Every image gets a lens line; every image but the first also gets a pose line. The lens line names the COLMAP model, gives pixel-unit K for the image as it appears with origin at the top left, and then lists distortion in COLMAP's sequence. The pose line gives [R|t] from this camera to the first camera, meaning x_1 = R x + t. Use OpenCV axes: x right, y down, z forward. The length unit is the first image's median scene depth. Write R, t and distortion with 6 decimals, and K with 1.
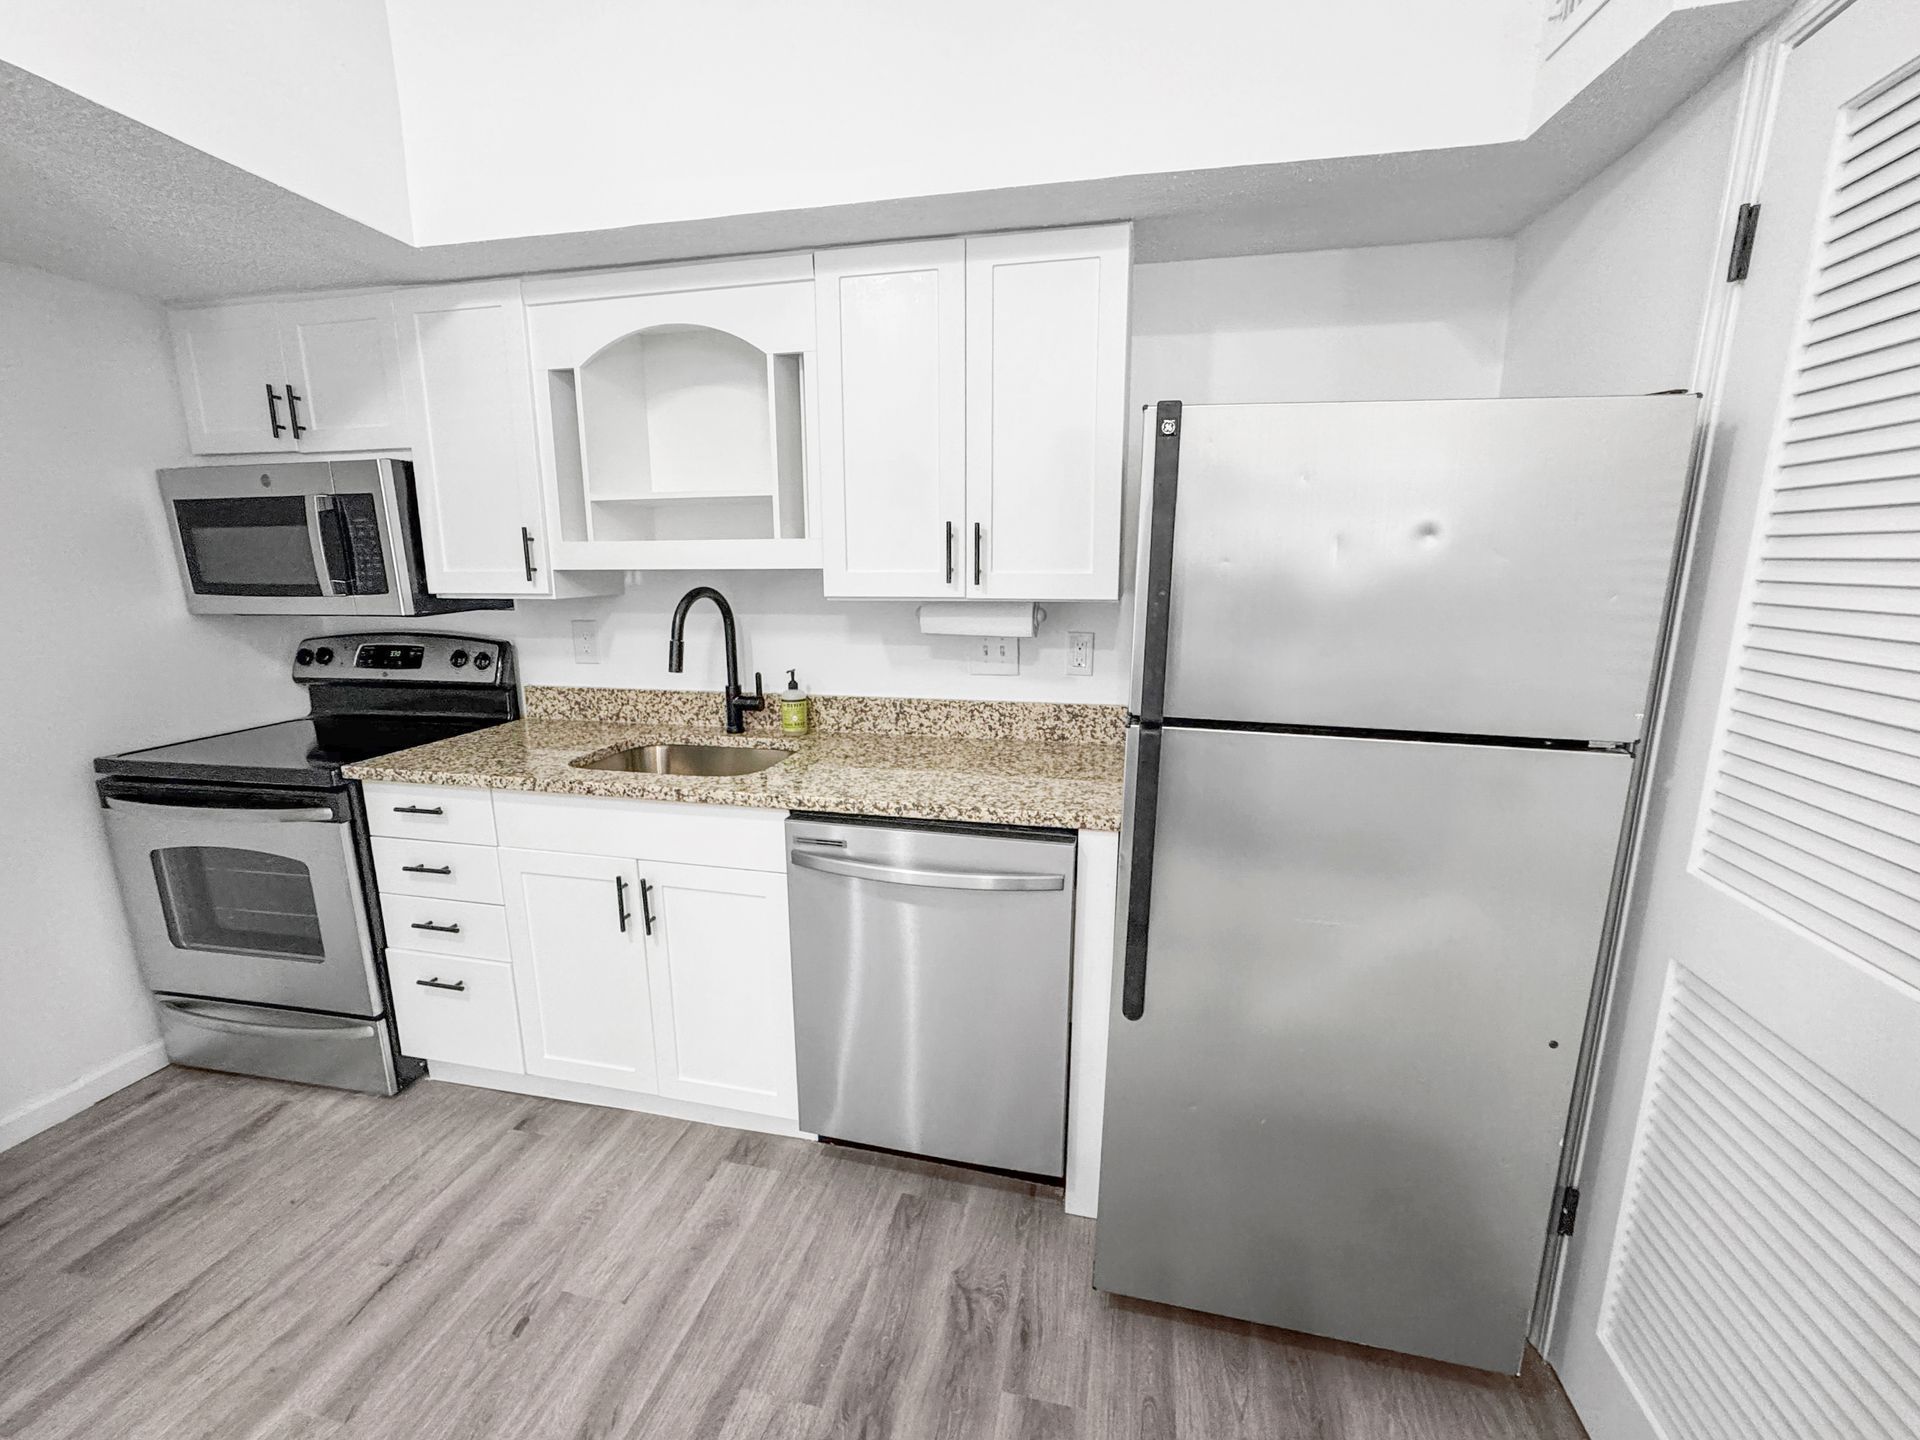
lens RADIAL K [[802.9, 0, 960.0], [0, 802.9, 720.0], [0, 0, 1]] dist [-0.045164, 0.022983]
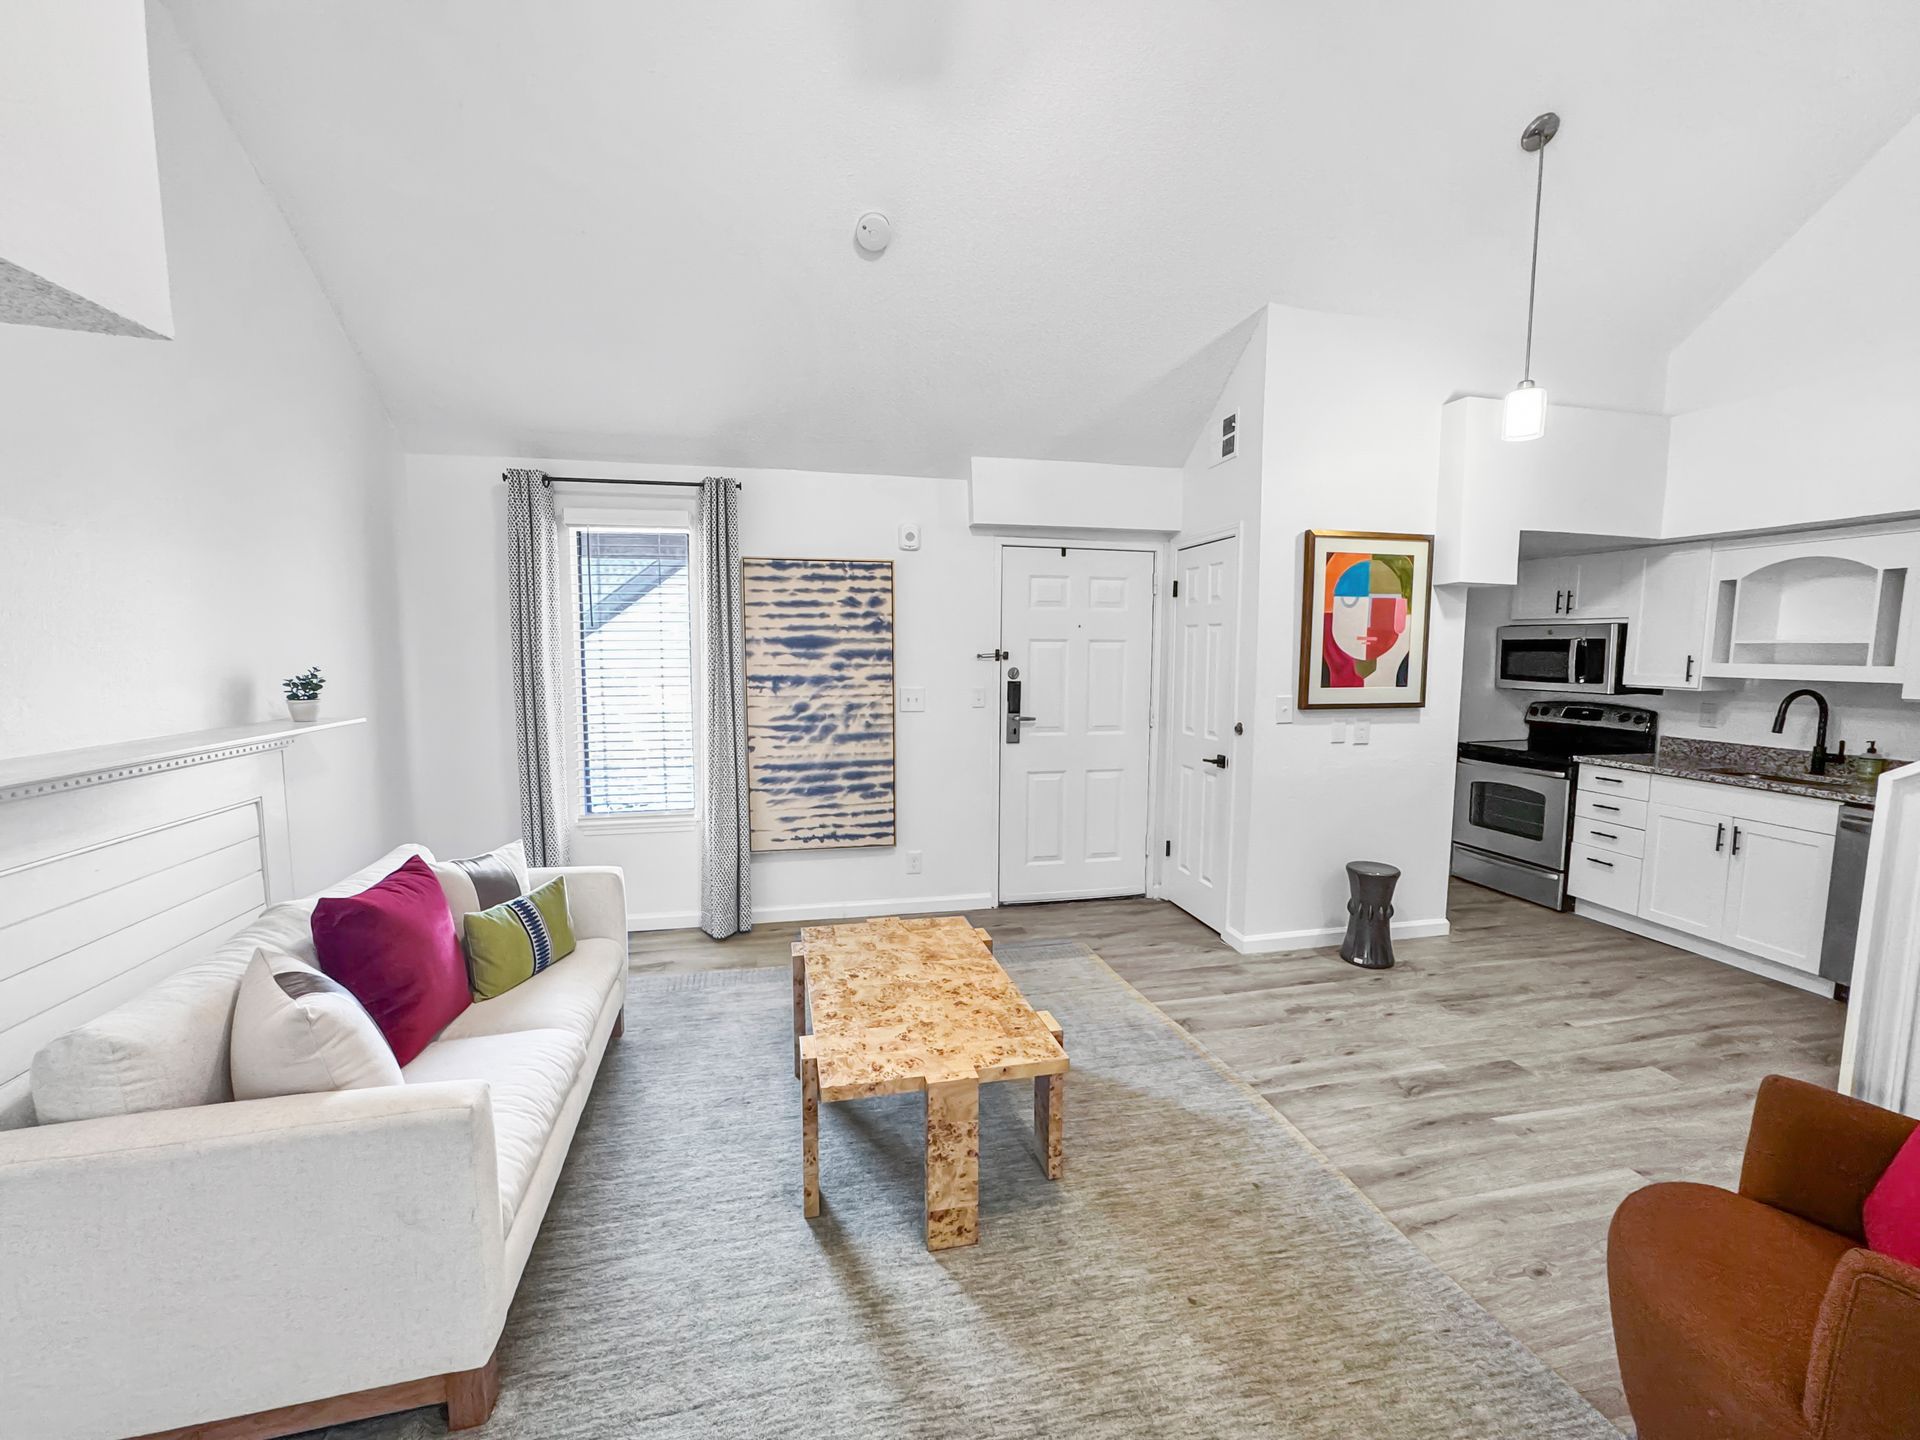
lens RADIAL K [[802.9, 0, 960.0], [0, 802.9, 720.0], [0, 0, 1]] dist [-0.045164, 0.022983]
pose [[0.423405, 0.092439, -0.901212, 0.496844], [-0.187353, 0.982210, 0.012726, 0.247235], [0.886356, 0.163456, 0.433192, -1.520607]]
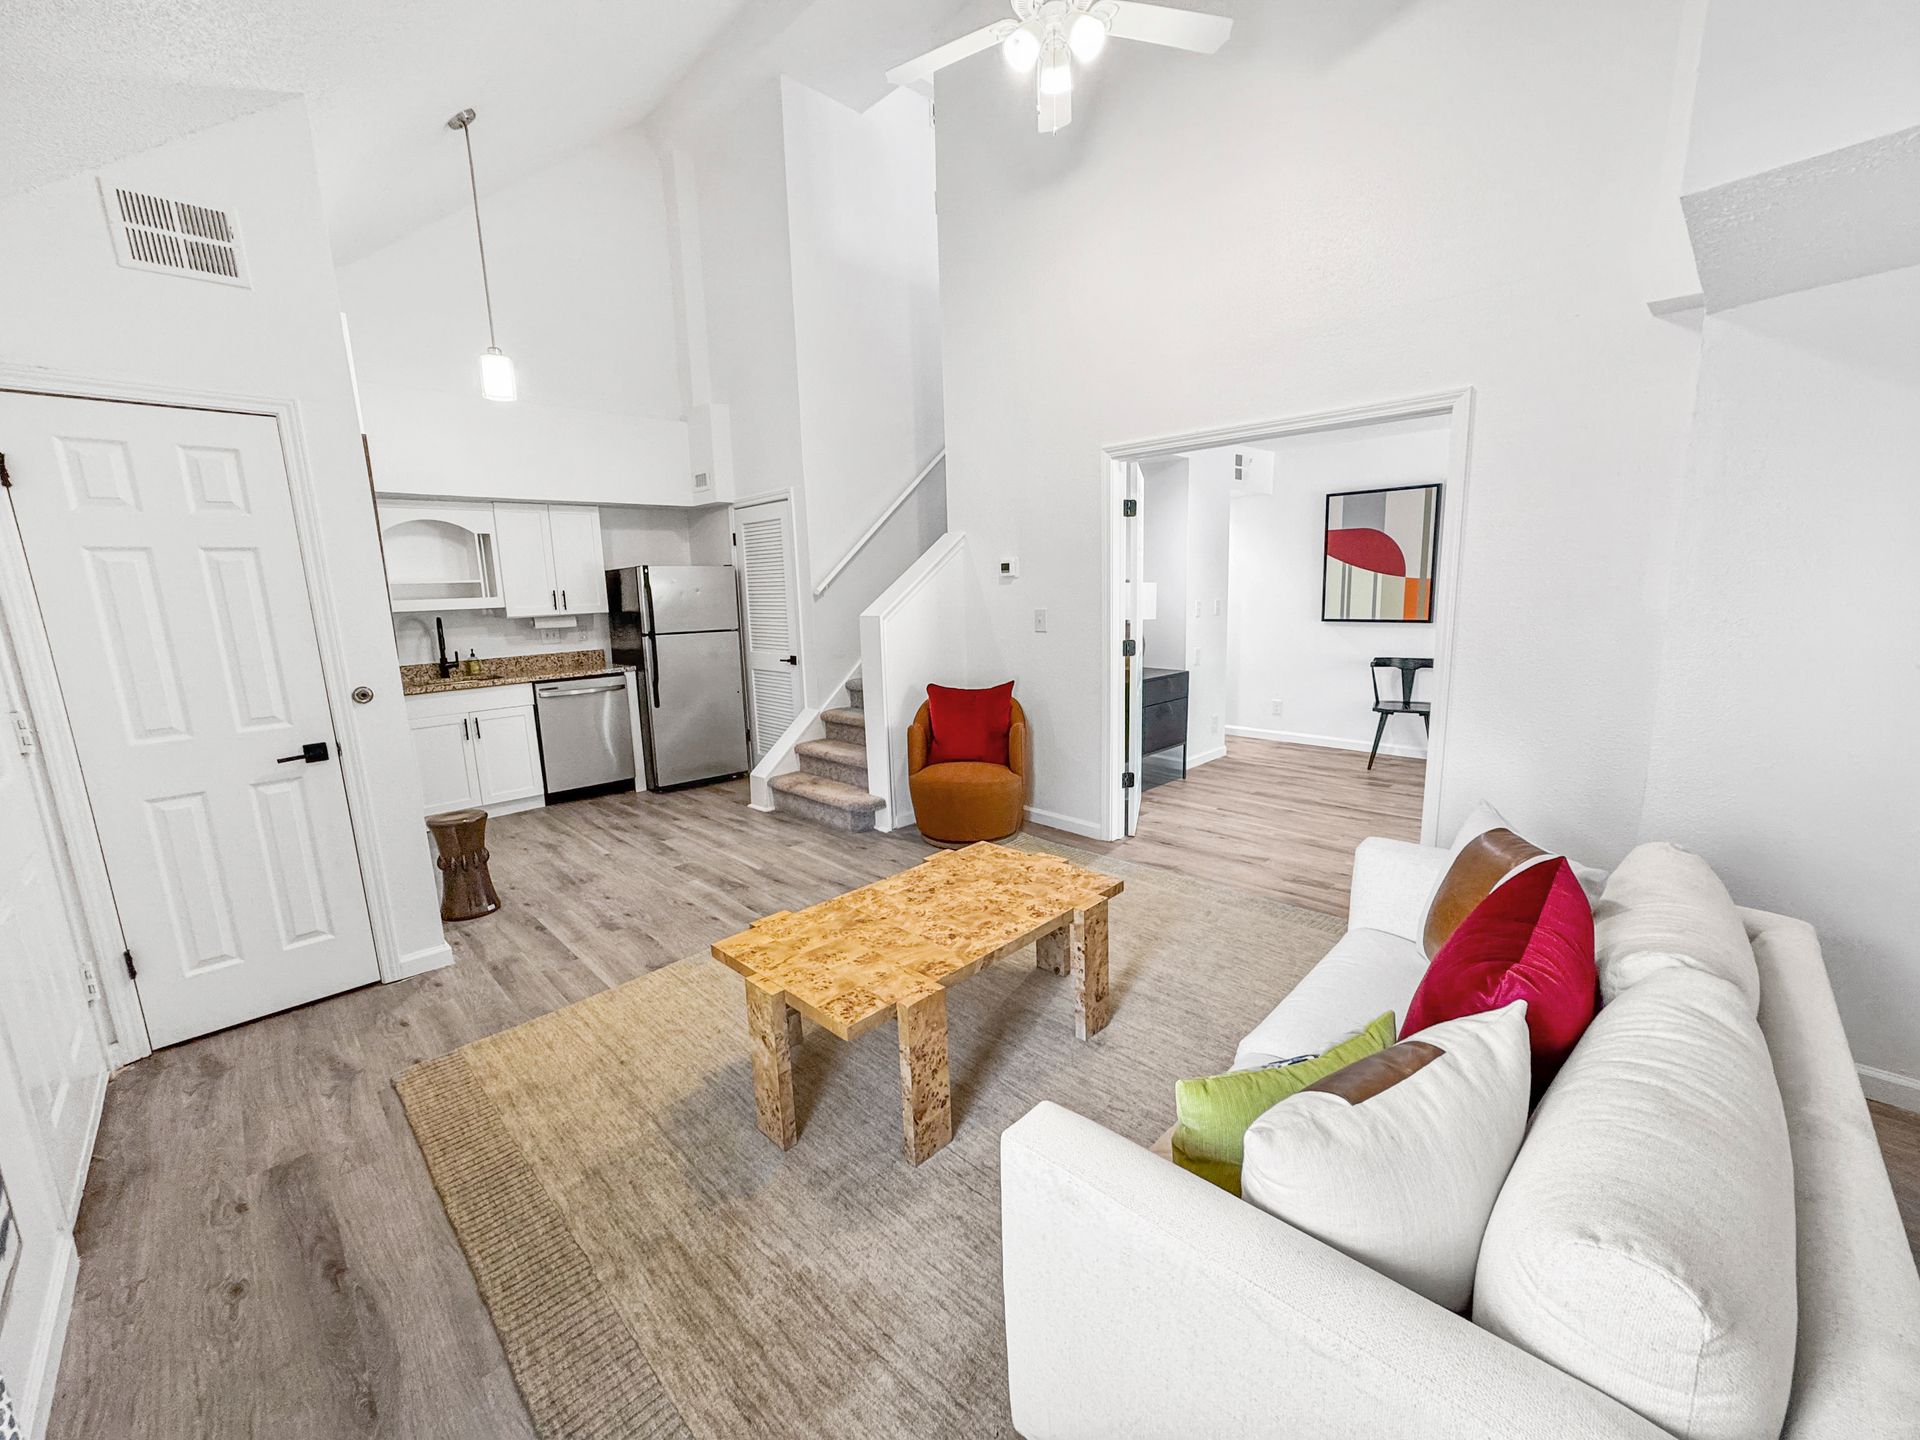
lens RADIAL K [[786.3, 0, 960.0], [0, 786.3, 720.0], [0, 0, 1]] dist [-0.042498, 0.019808]
pose [[0.538575, -0.158398, 0.827555, -1.550359], [0.197500, 0.978540, 0.058764, 0.340197], [-0.819104, 0.131793, 0.558301, -1.711676]]
